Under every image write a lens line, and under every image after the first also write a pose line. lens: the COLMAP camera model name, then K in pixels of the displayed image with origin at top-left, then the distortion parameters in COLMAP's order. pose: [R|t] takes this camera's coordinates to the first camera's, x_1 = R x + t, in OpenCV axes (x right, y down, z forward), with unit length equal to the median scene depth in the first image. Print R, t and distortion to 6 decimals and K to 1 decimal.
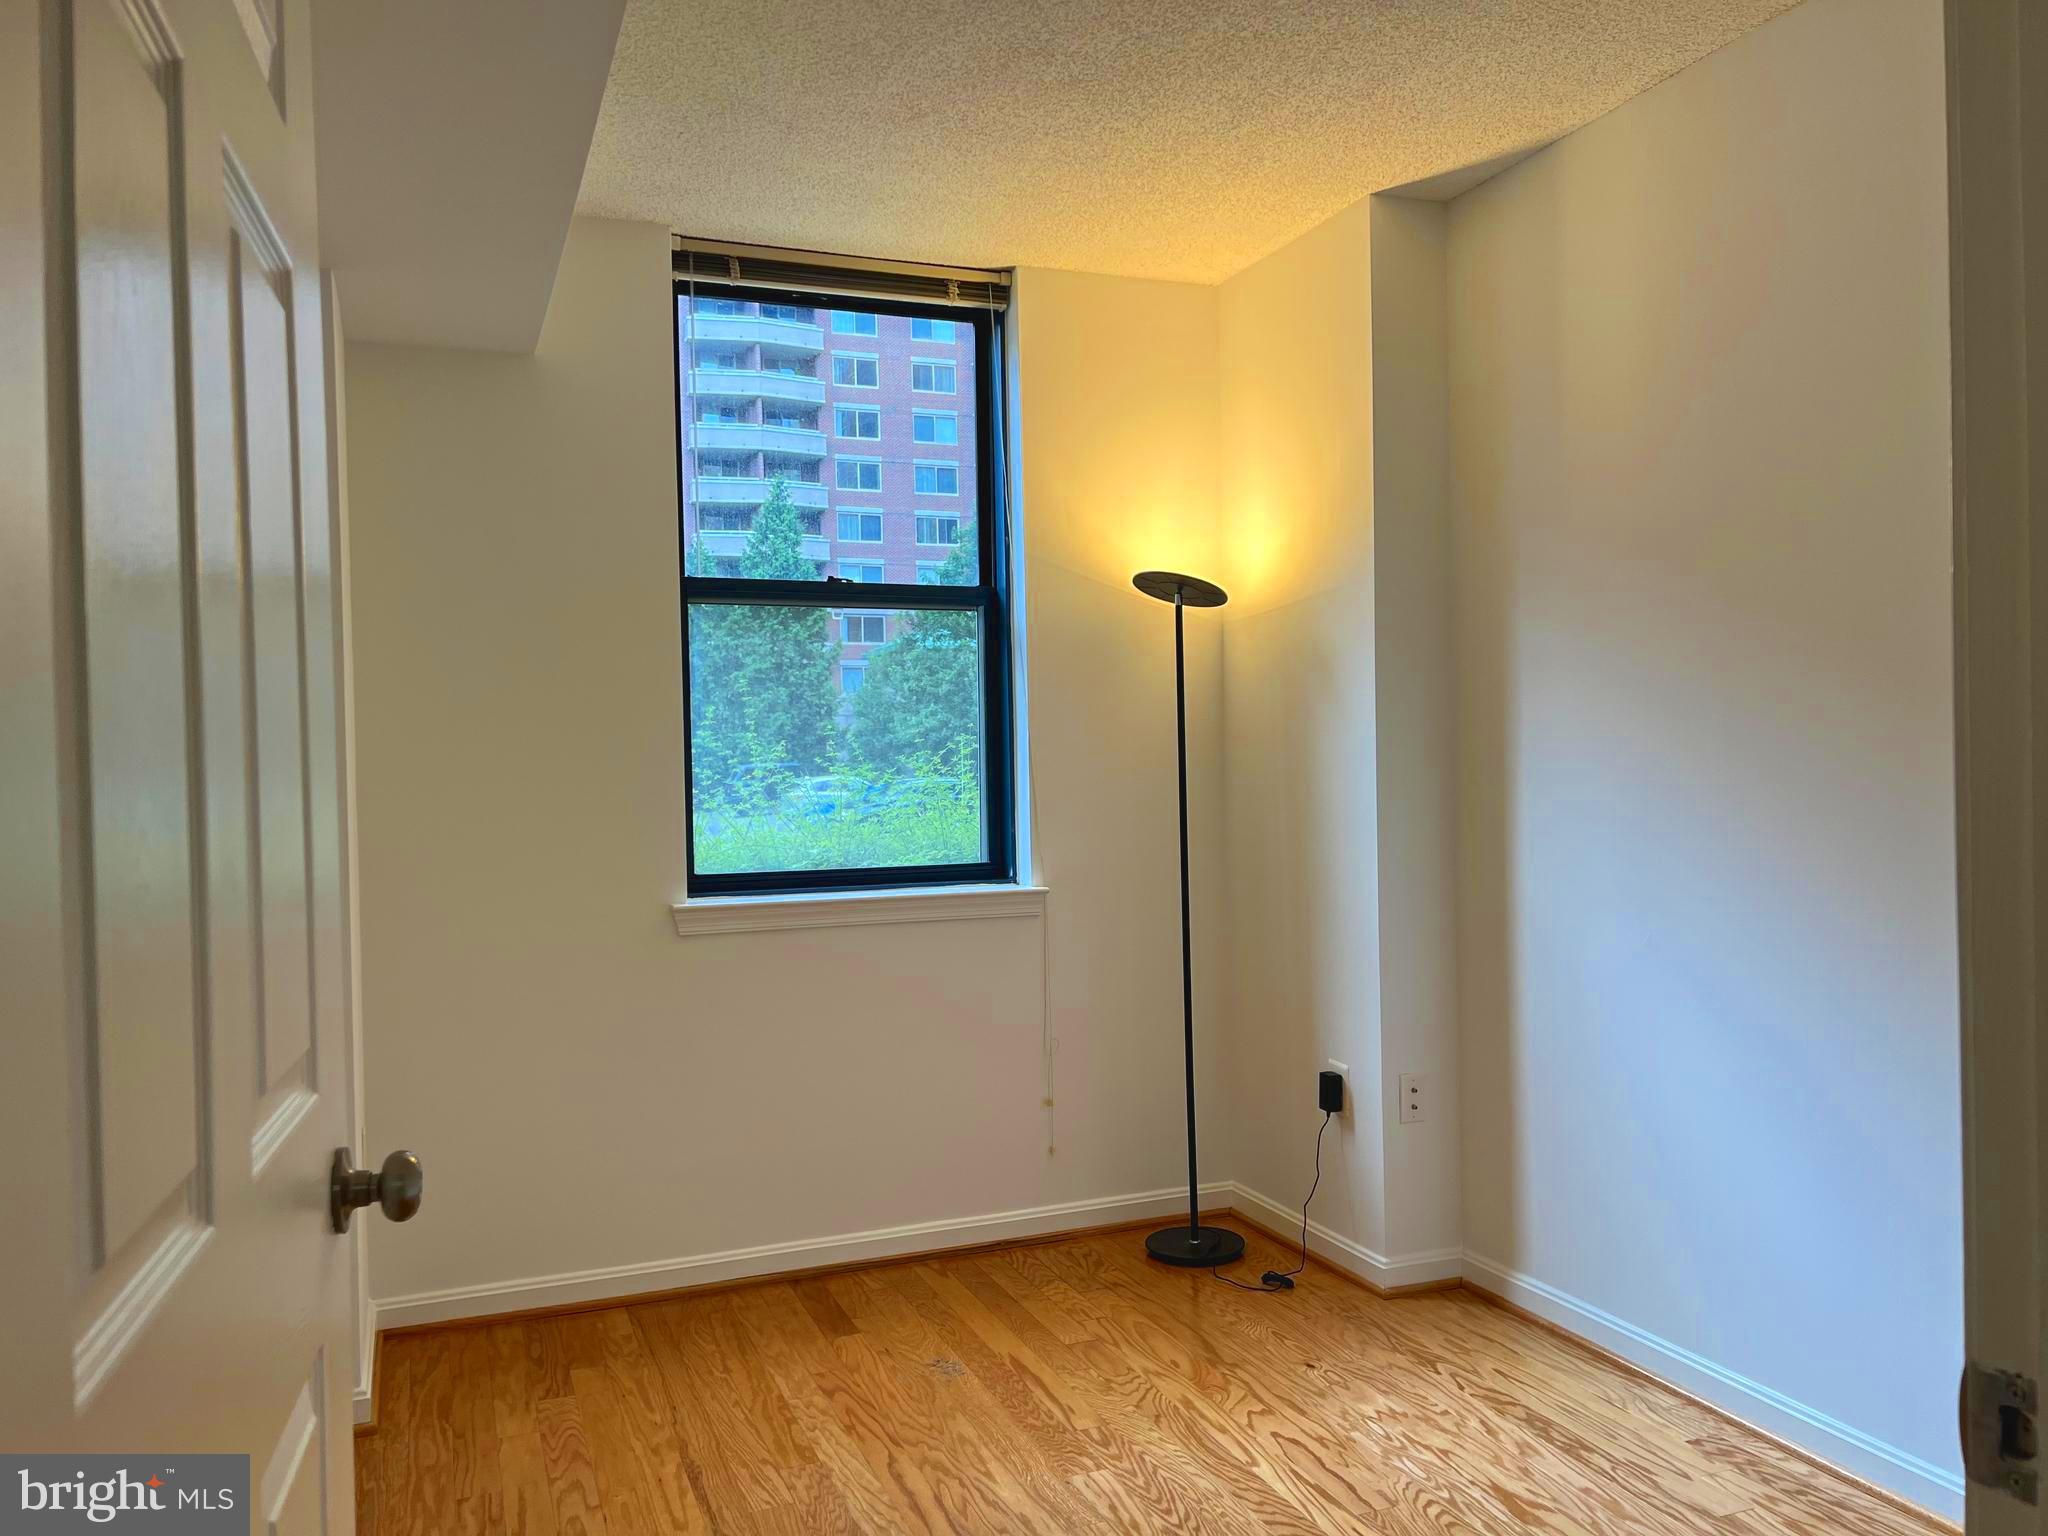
lens RADIAL K [[1563.8, 0, 1023.3], [0, 1563.8, 776.9], [0, 0, 1]] dist [0.069565, -0.068619]
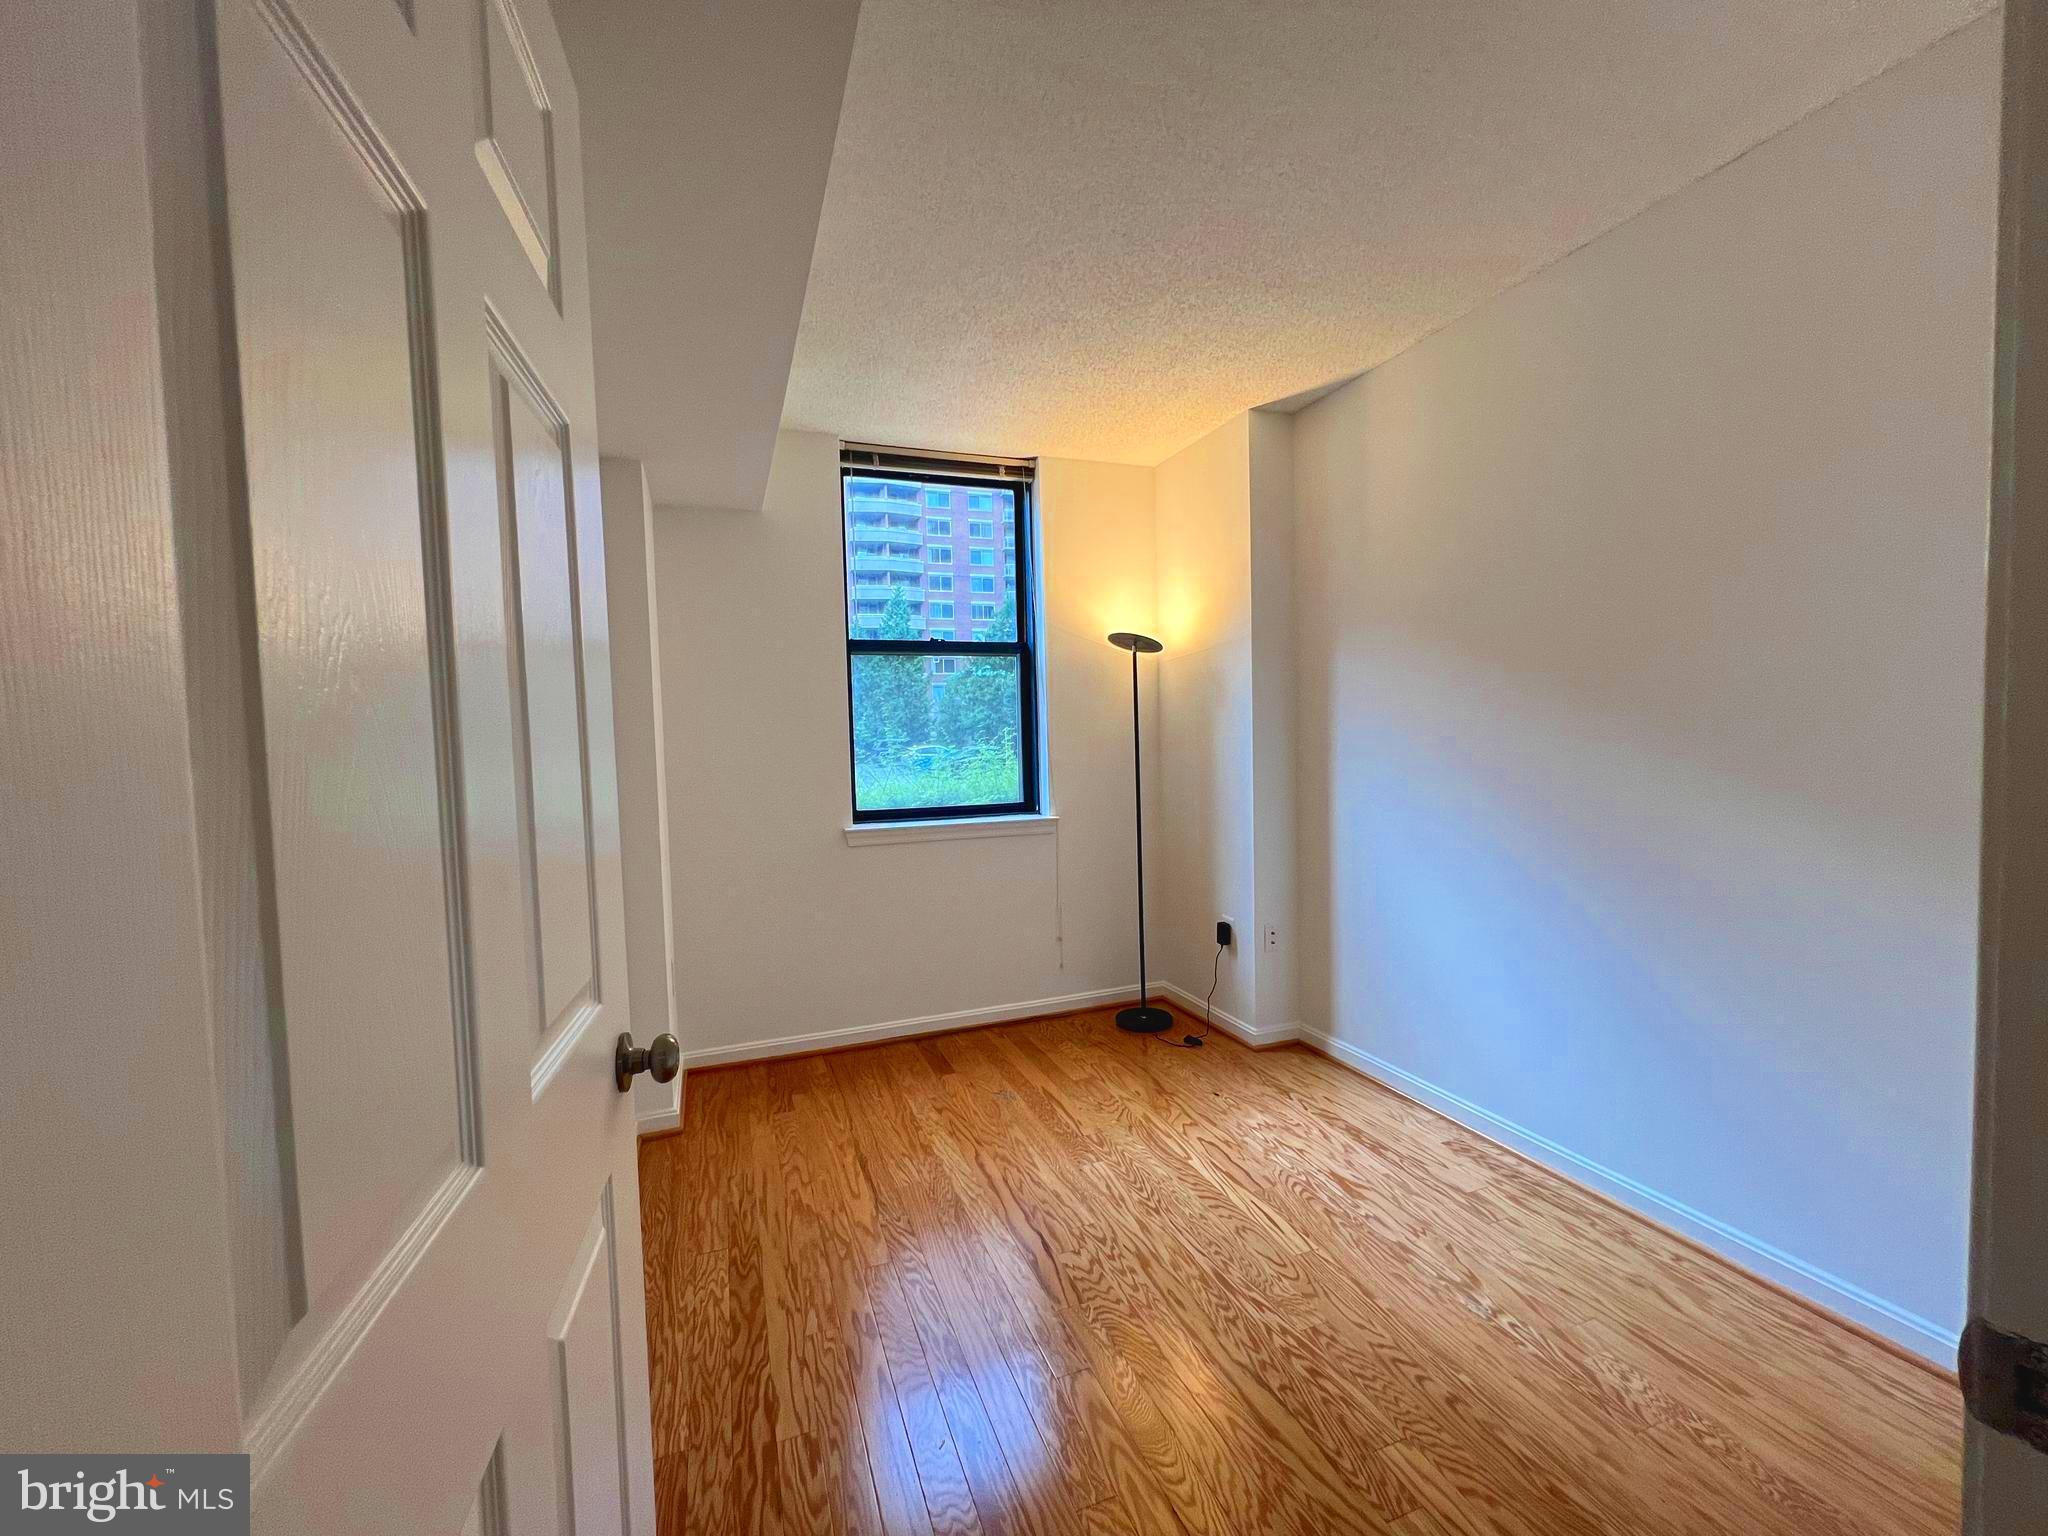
lens RADIAL K [[816.4, 0, 1006.8], [0, 816.4, 770.3], [0, 0, 1]] dist [0.001007, 0.000131]
pose [[0.999698, -0.006988, -0.023544, -0.023293], [0.007808, 0.999359, 0.034946, -0.014379], [0.023285, -0.035119, 0.999112, 0.108975]]
